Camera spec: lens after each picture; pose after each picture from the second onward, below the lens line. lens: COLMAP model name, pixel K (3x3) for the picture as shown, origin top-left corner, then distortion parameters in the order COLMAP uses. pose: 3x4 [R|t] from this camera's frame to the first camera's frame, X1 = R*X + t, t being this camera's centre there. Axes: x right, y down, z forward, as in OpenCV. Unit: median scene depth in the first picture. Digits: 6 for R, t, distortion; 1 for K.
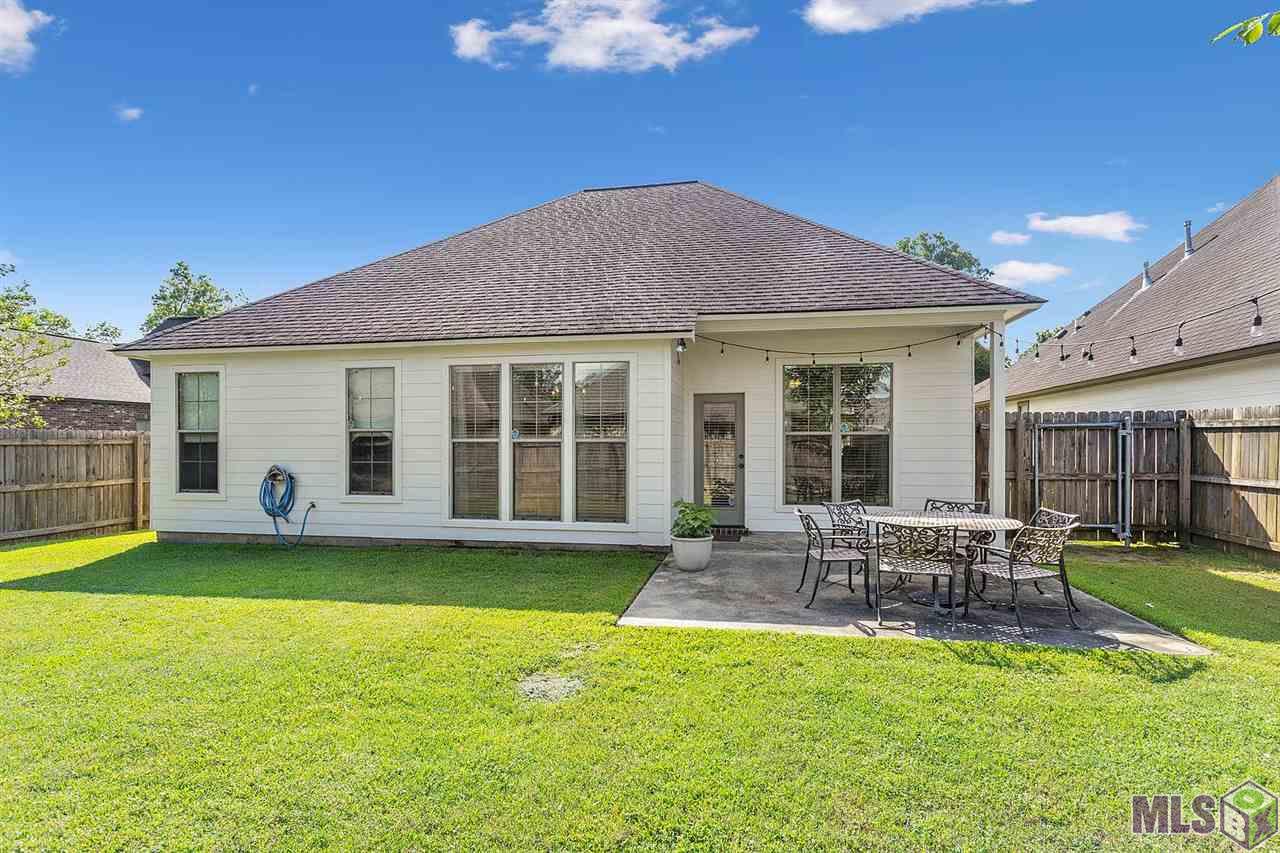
lens RADIAL K [[635.9, 0, 648.5], [0, 635.9, 436.8], [0, 0, 1]] dist [-0.044229, 0.019140]
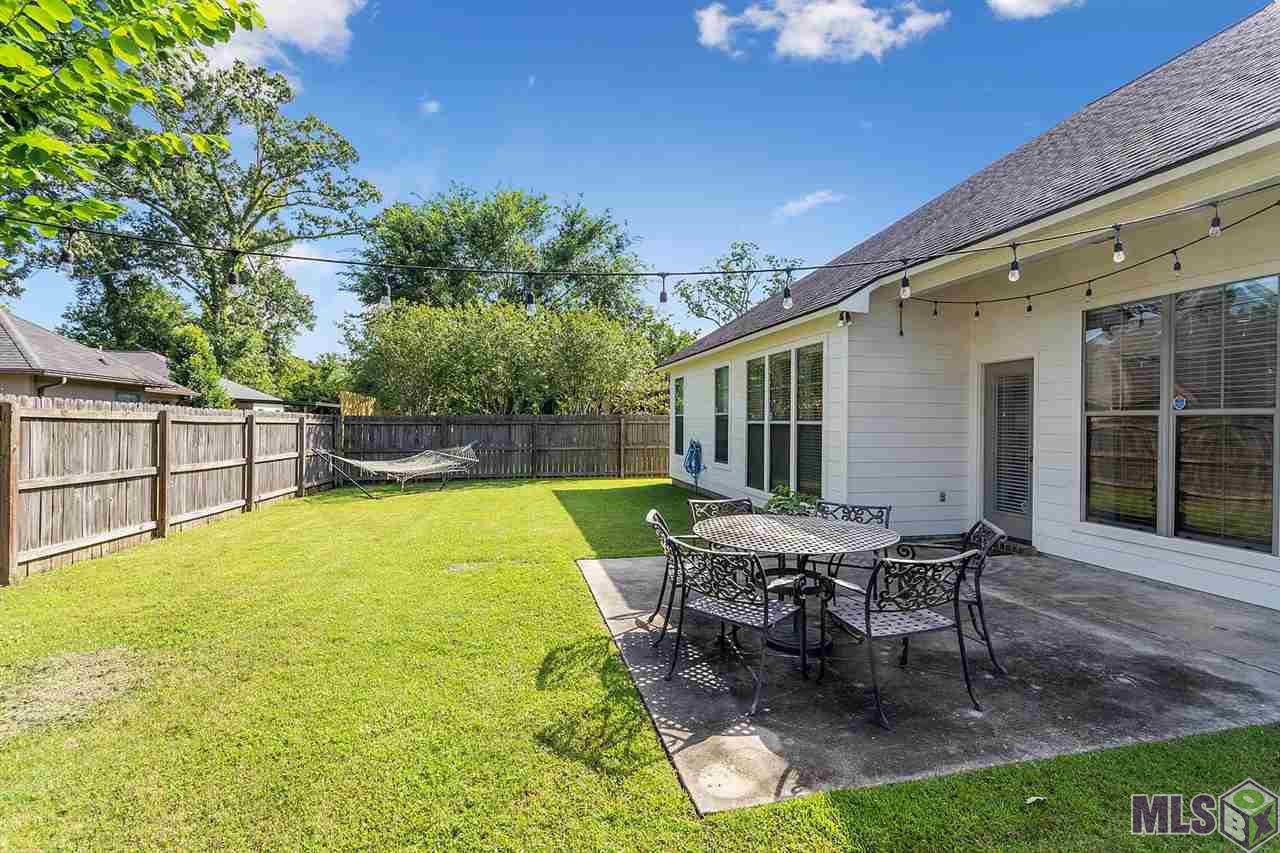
lens RADIAL K [[635.9, 0, 650.6], [0, 635.9, 423.1], [0, 0, 1]] dist [-0.044229, 0.019140]
pose [[0.375003, 0.001547, -0.927022, 1.270667], [0.002574, 0.999993, 0.002710, 0.005763], [0.927020, -0.003402, 0.374996, 0.669868]]
